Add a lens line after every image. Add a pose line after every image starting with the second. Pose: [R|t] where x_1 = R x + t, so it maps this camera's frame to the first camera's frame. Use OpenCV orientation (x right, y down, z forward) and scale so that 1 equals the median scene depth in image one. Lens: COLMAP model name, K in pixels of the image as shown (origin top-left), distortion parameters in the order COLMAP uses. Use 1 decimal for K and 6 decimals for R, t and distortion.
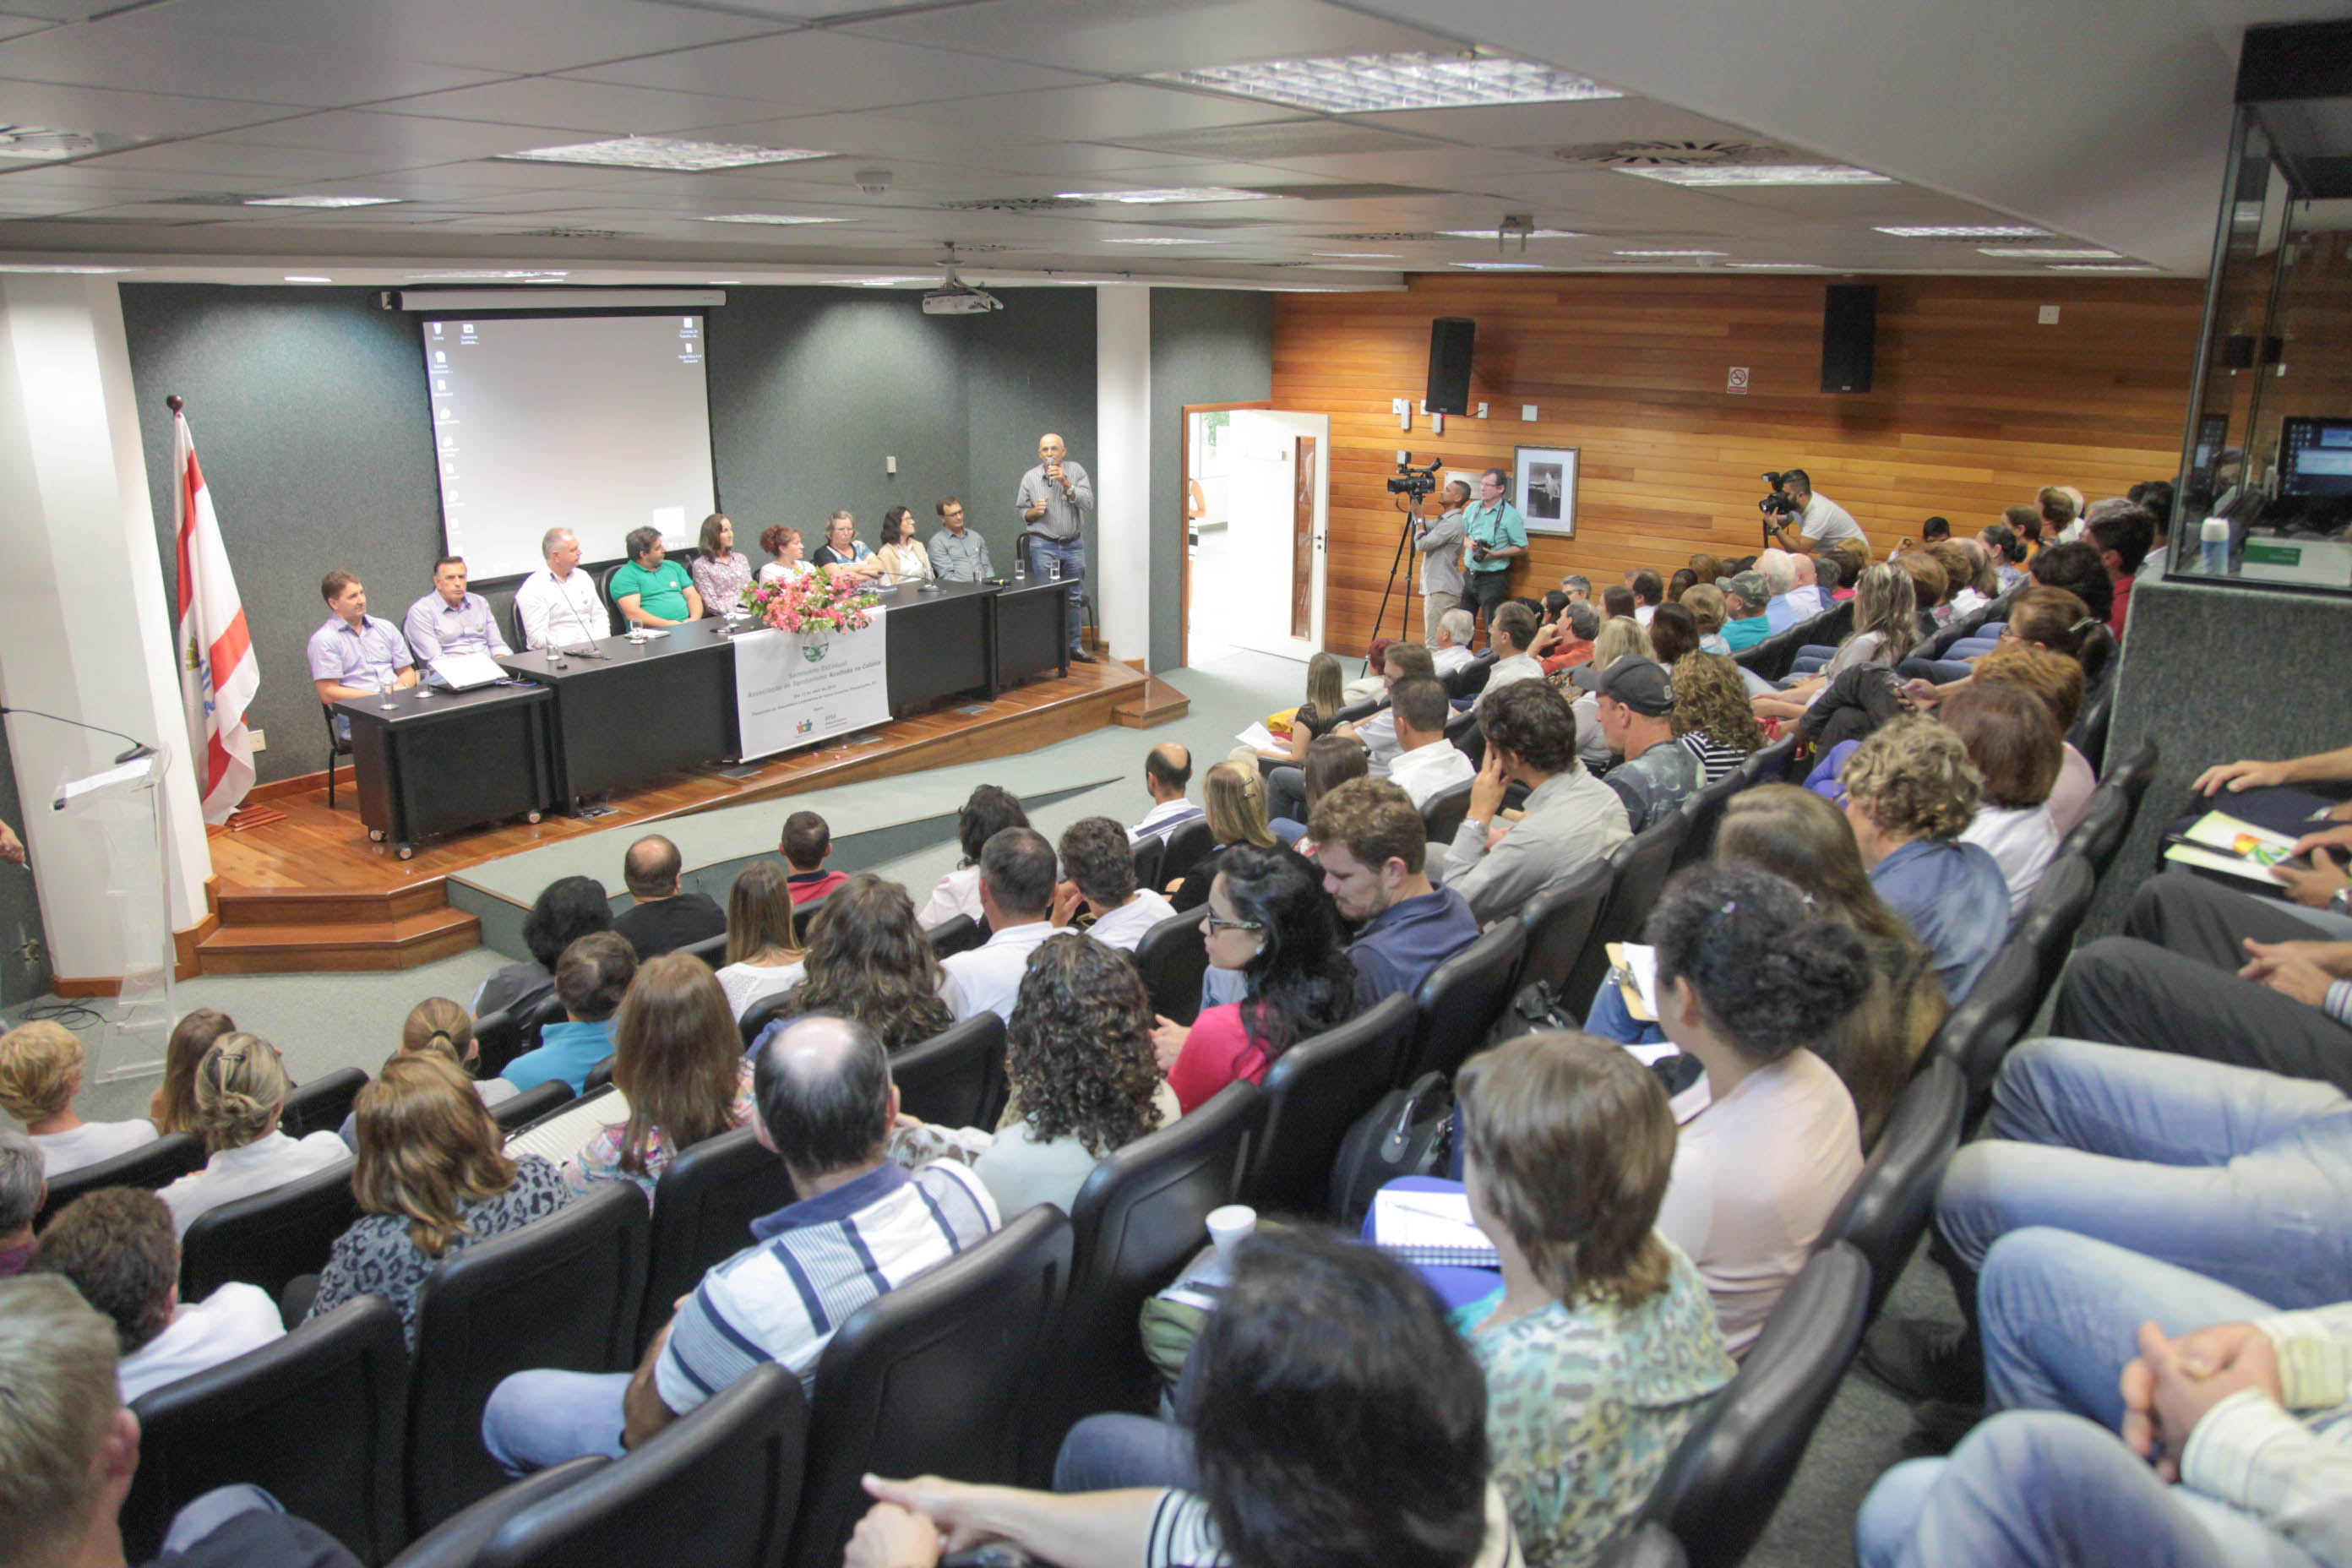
lens RADIAL K [[1700.7, 0, 1171.0], [0, 1700.7, 790.3], [0, 0, 1]] dist [-0.079010, -0.000981]
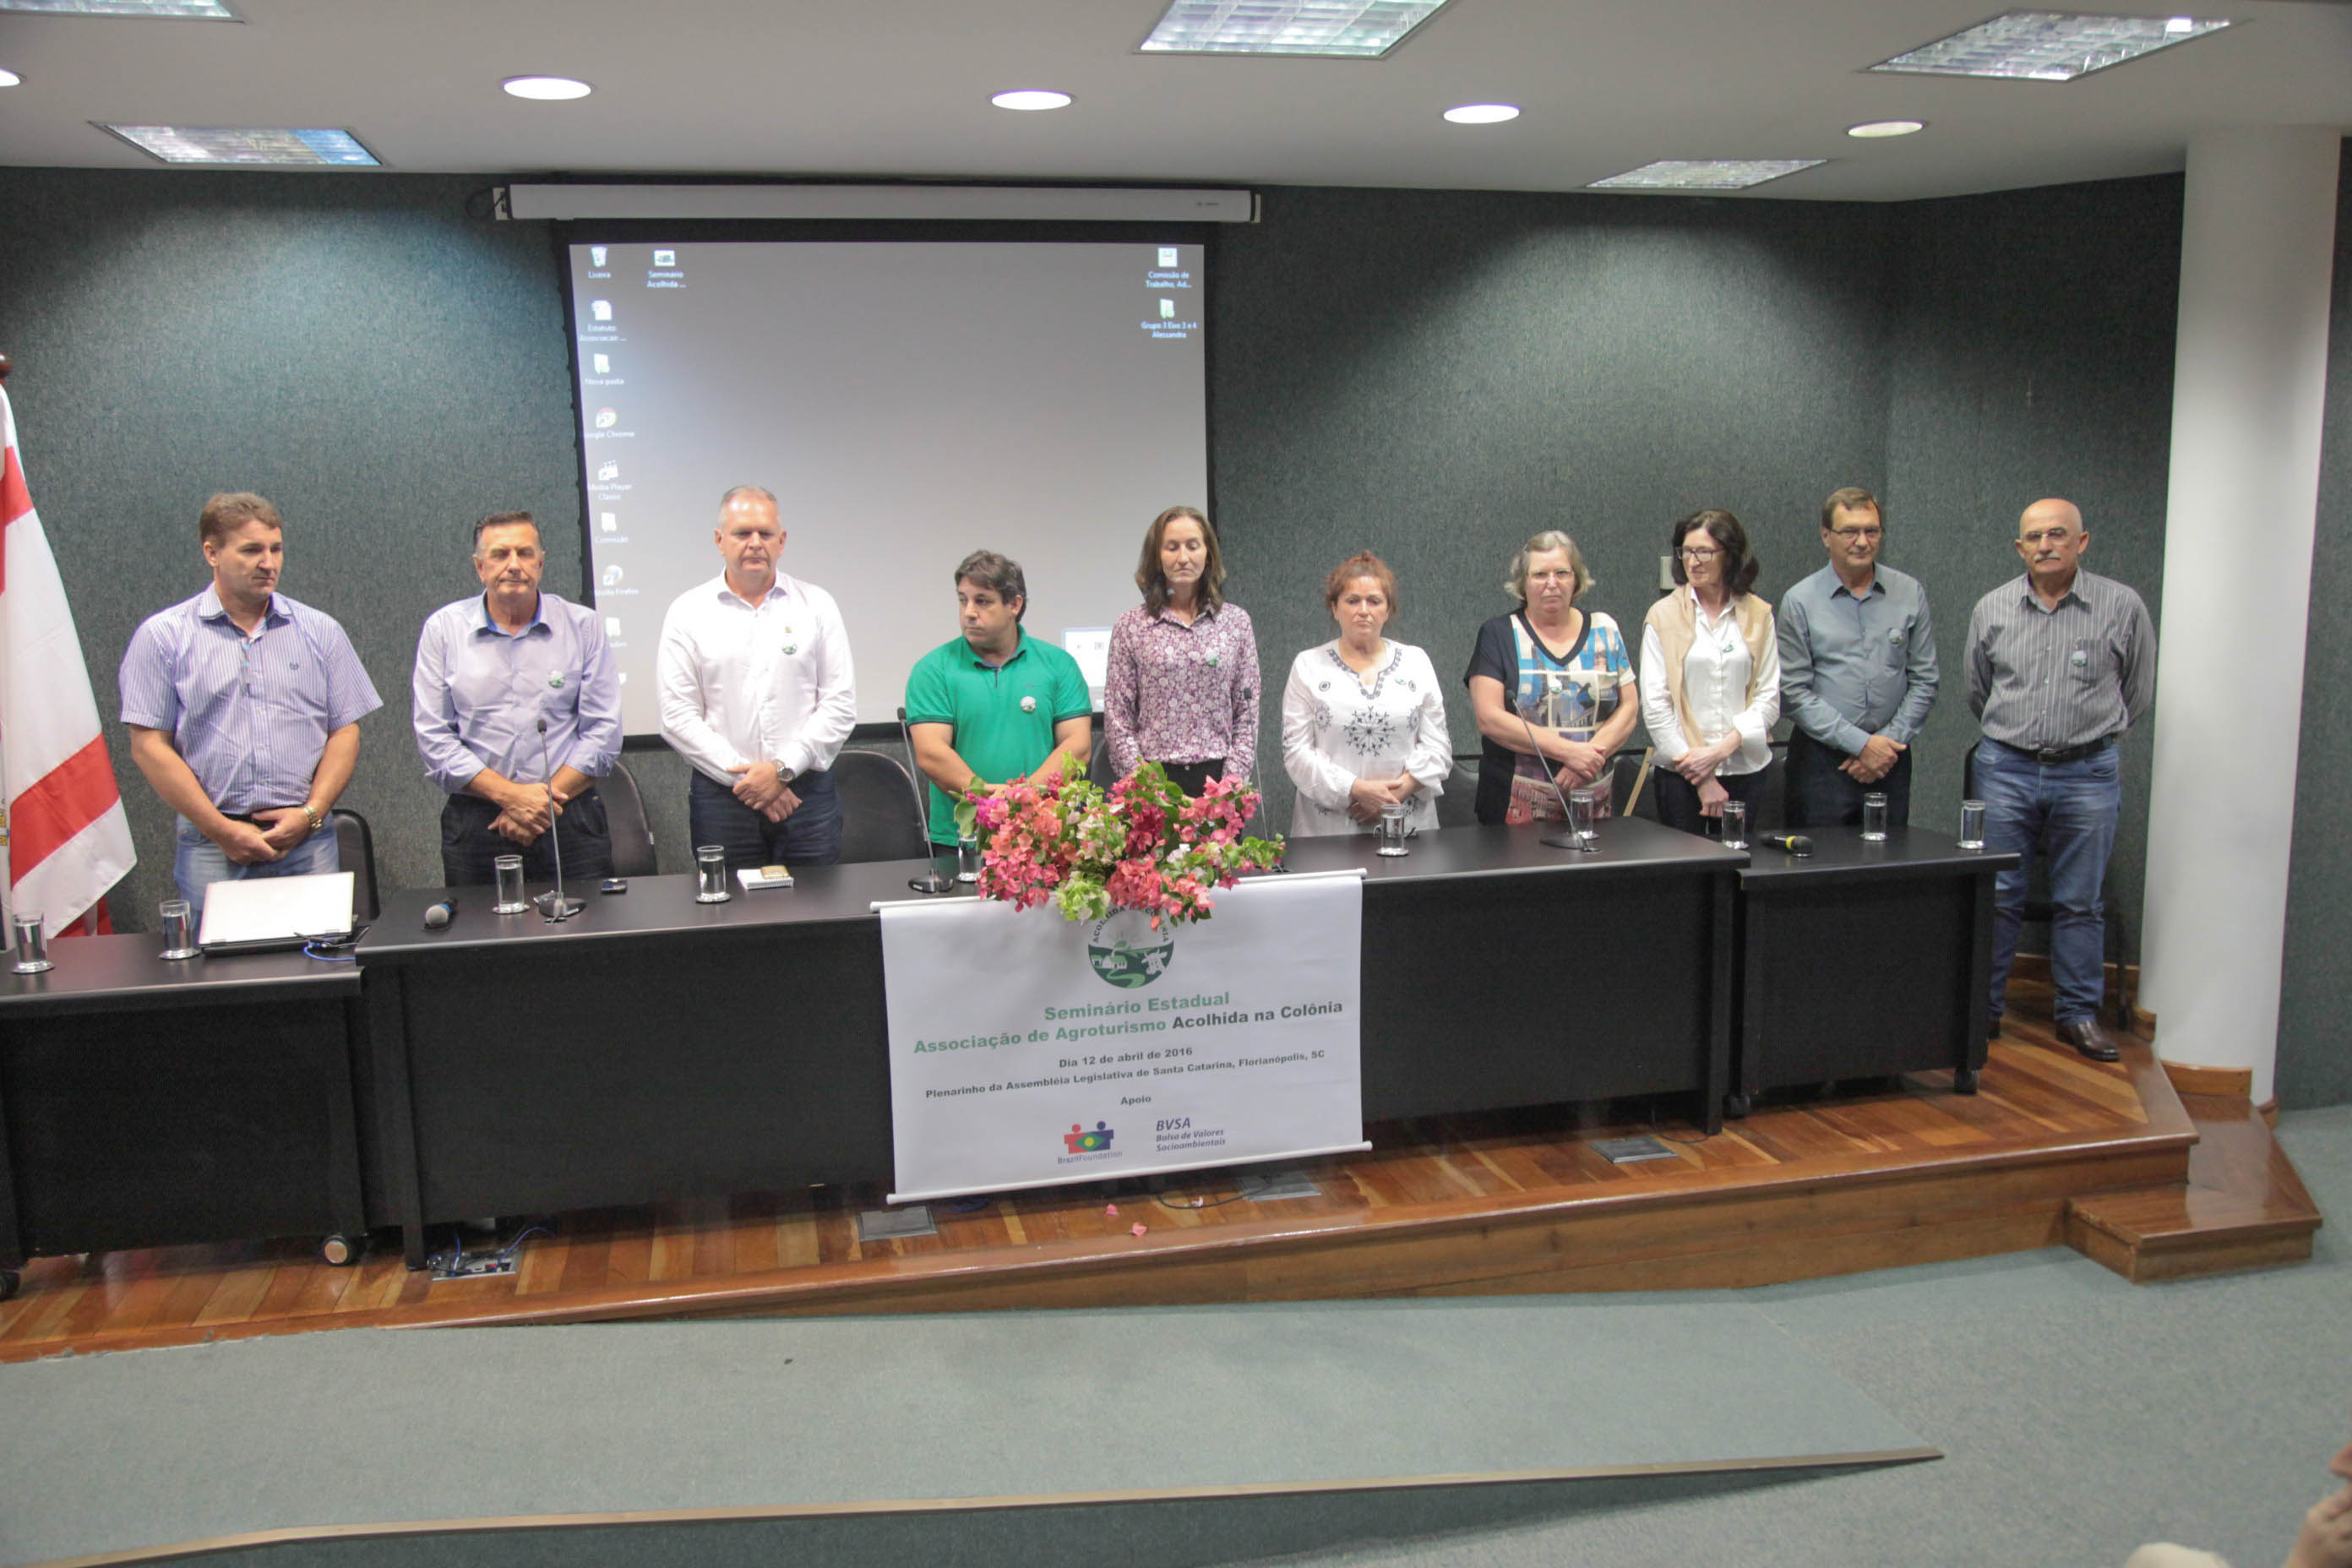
lens RADIAL K [[1938.5, 0, 1183.6], [0, 1938.5, 771.5], [0, 0, 1]] dist [-0.029023, -0.015615]
pose [[0.758124, 0.067486, -0.648609, 0.101209], [-0.156554, 0.984378, -0.080566, -0.091175], [0.633039, 0.162622, 0.756846, 0.642539]]
